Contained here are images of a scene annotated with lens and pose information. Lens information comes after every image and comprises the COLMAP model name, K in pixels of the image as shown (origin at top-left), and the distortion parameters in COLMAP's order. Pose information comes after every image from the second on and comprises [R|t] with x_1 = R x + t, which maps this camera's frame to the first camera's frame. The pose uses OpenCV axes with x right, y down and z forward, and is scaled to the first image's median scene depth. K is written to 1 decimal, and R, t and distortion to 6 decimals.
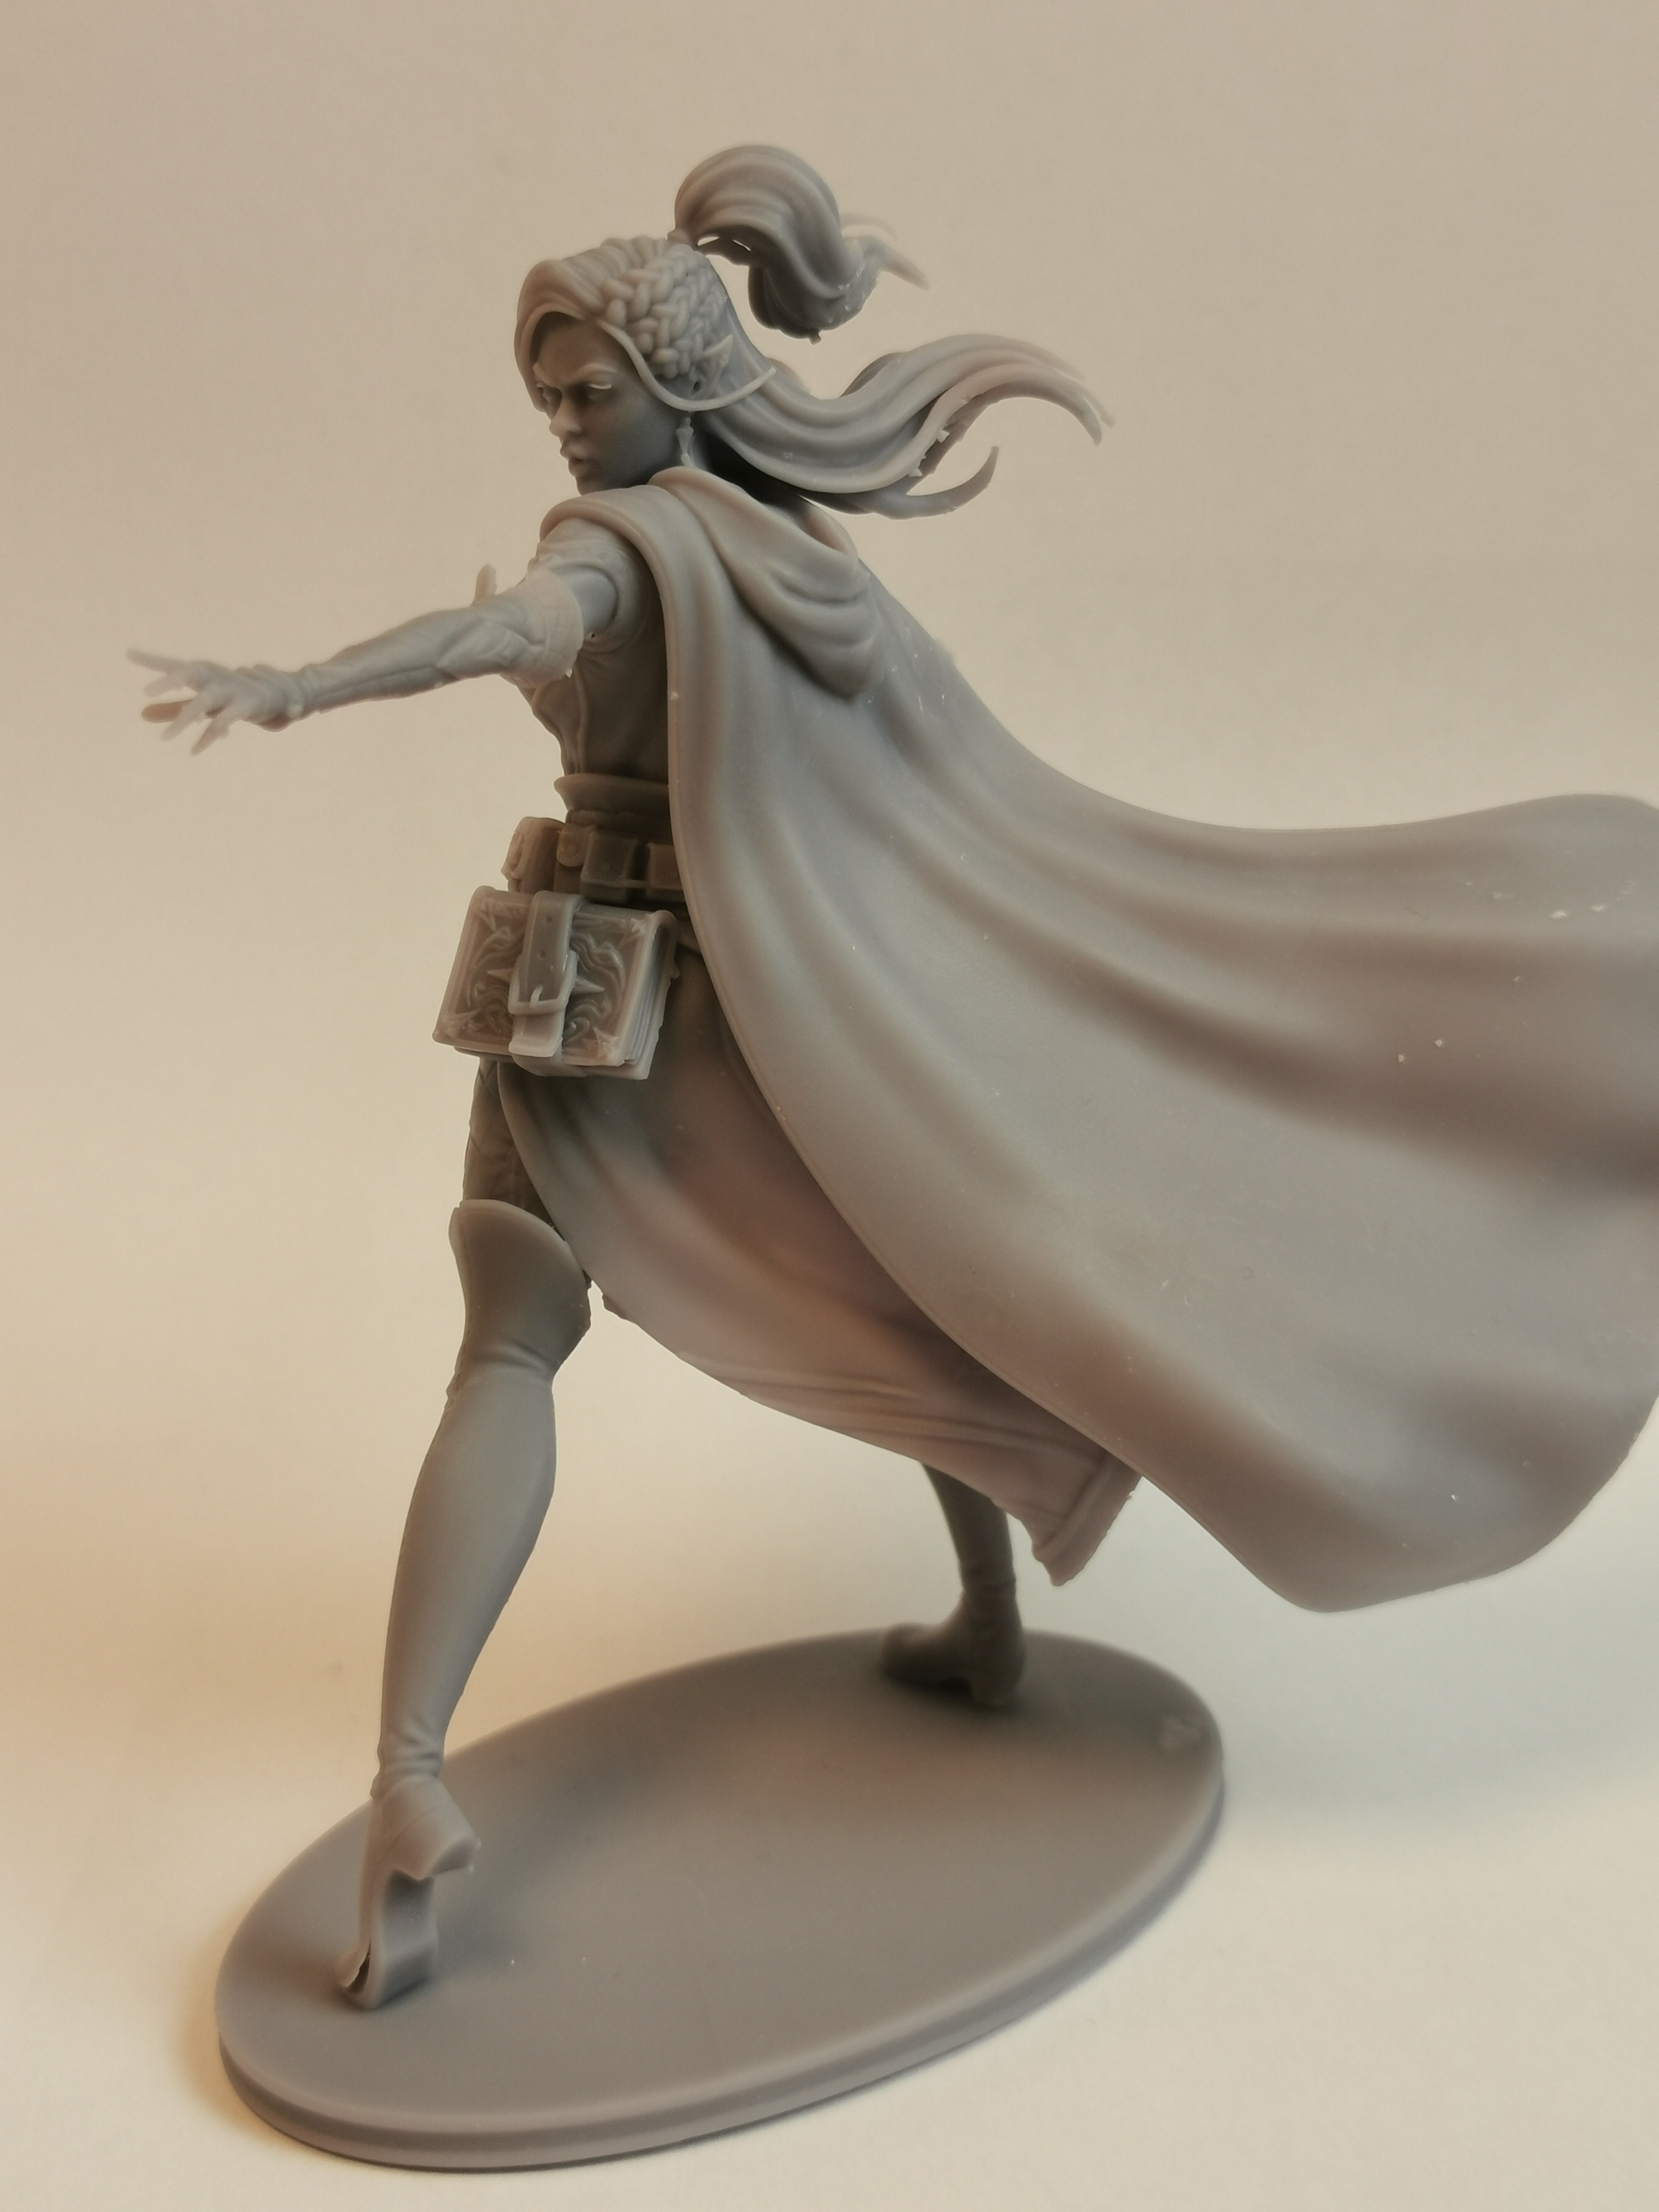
lens RADIAL K [[4002.0, 0, 828.8], [0, 4002.0, 1108.9], [0, 0, 1]] dist [-0.112785, 0.000000]
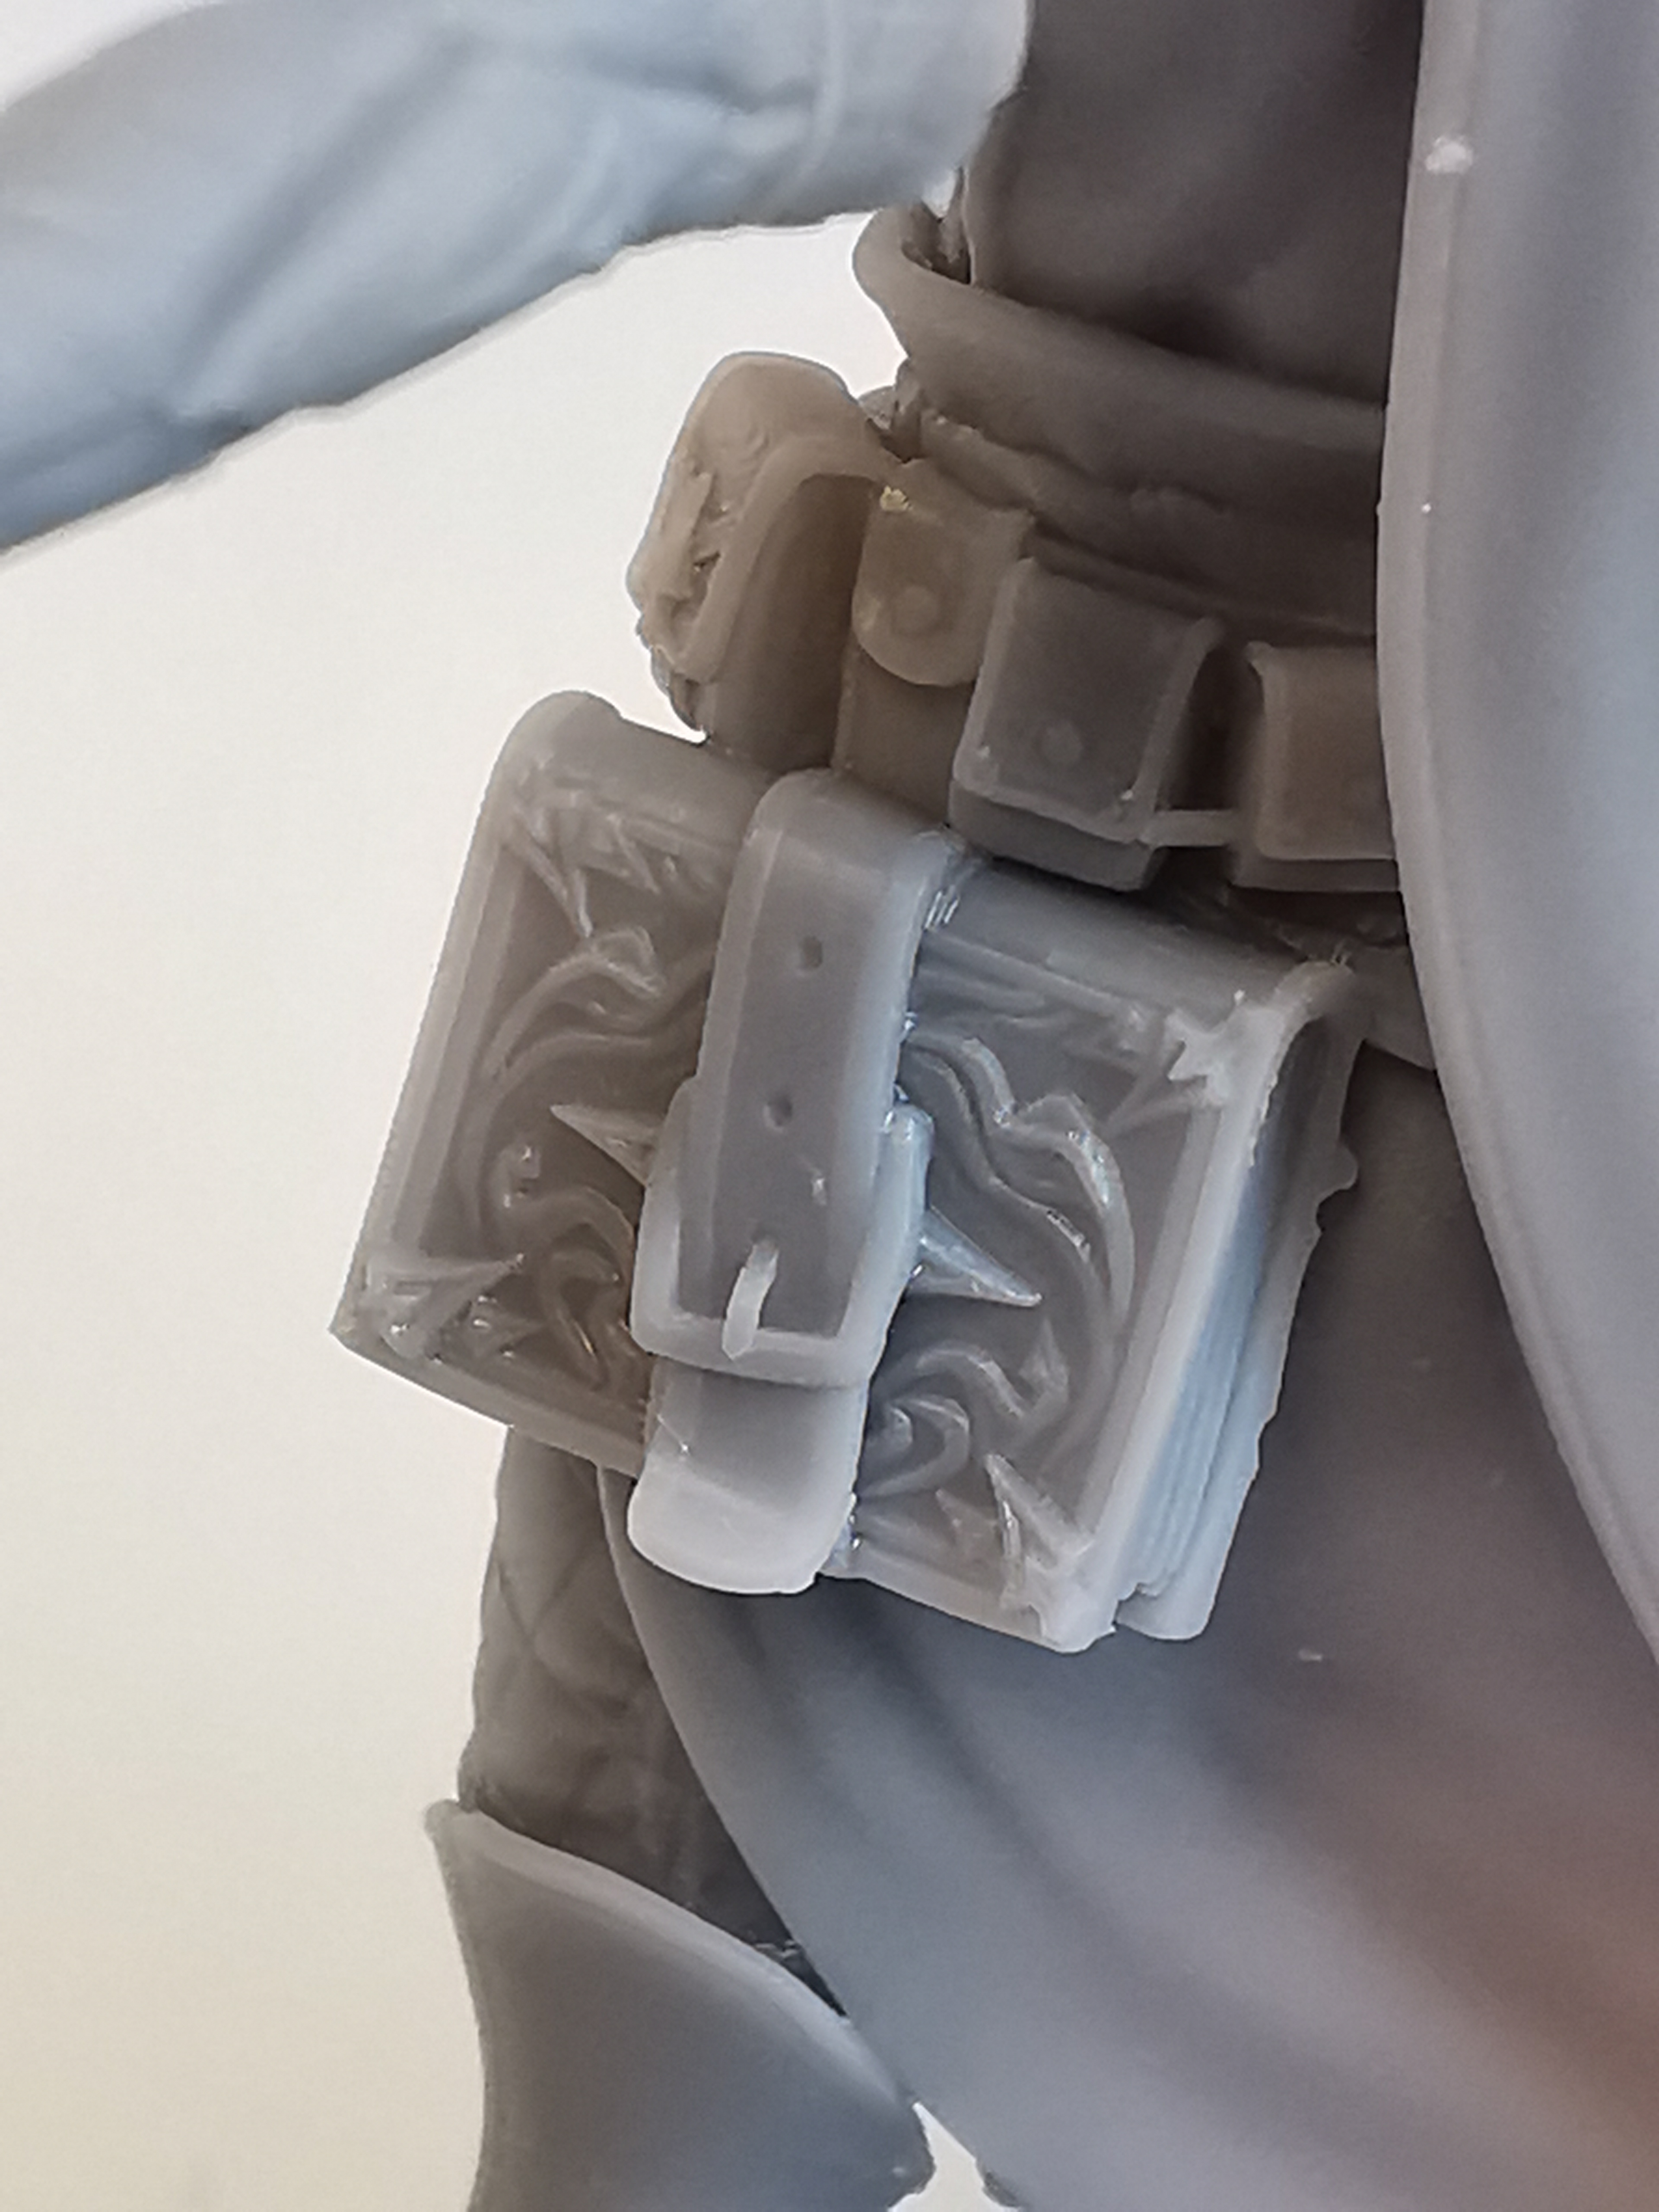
lens RADIAL K [[5258.3, 0, 830.2], [0, 5258.3, 1097.4], [0, 0, 1]] dist [0.049461, 0.000000]
pose [[0.996560, 0.056501, -0.060633, -0.049953], [-0.029368, 0.924867, 0.379154, -0.155914], [0.077500, -0.376069, 0.923345, 0.713470]]
